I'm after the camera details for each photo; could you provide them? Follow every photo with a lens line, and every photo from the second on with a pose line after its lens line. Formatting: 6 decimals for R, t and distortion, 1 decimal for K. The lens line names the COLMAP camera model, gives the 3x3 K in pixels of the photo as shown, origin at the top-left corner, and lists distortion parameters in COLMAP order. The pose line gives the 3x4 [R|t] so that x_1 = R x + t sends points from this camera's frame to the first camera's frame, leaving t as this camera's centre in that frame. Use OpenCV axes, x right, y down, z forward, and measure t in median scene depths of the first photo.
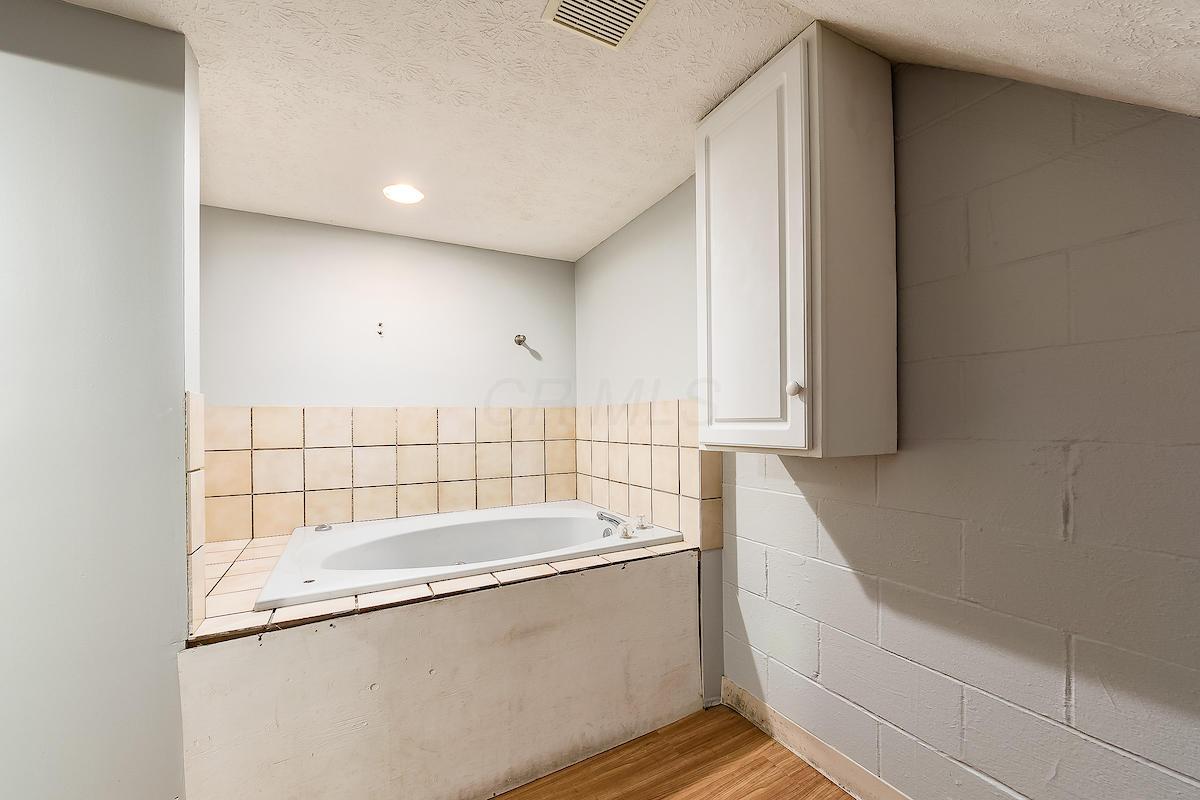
lens RADIAL K [[468.8, 0, 598.9], [0, 468.8, 414.2], [0, 0, 1]] dist [0.000883, 0.000119]
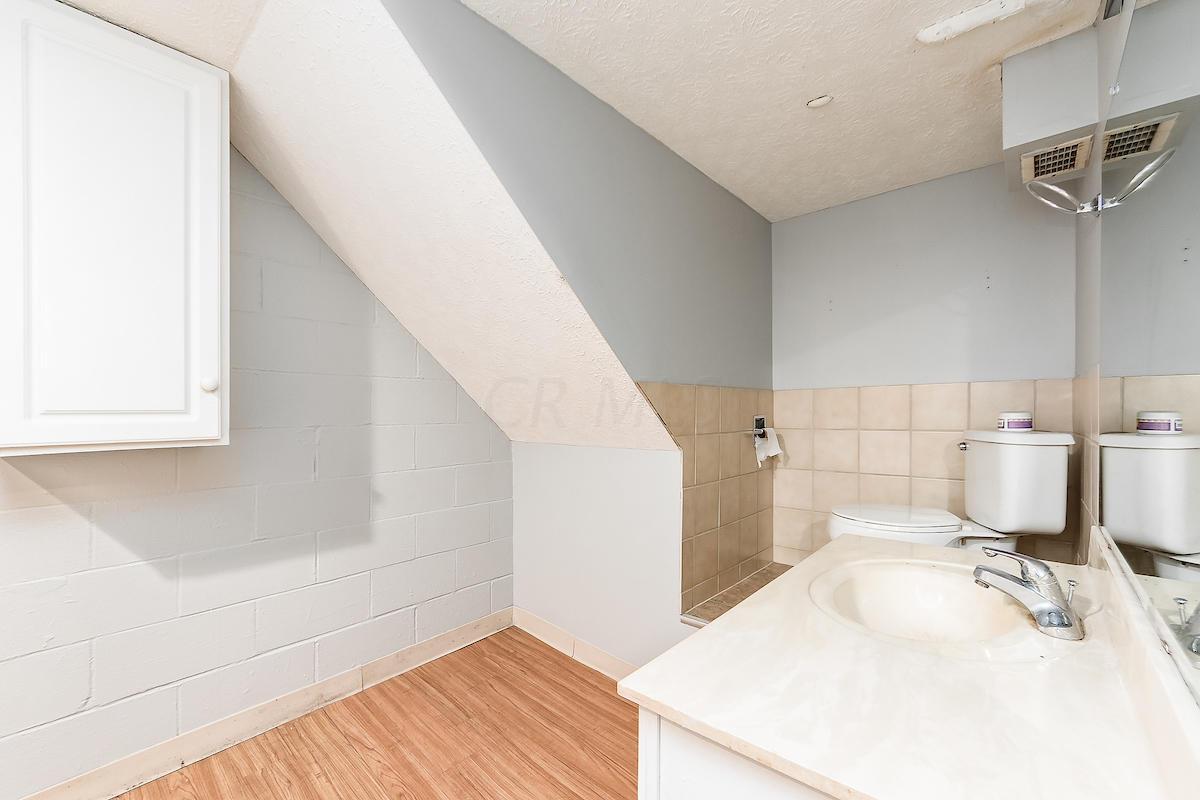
lens RADIAL K [[468.8, 0, 598.9], [0, 468.8, 414.2], [0, 0, 1]] dist [0.000883, 0.000119]
pose [[-0.346502, 0.012200, 0.937970, -0.795182], [0.001778, 0.999922, -0.012349, 0.026693], [-0.938047, -0.002612, -0.346497, 0.445188]]
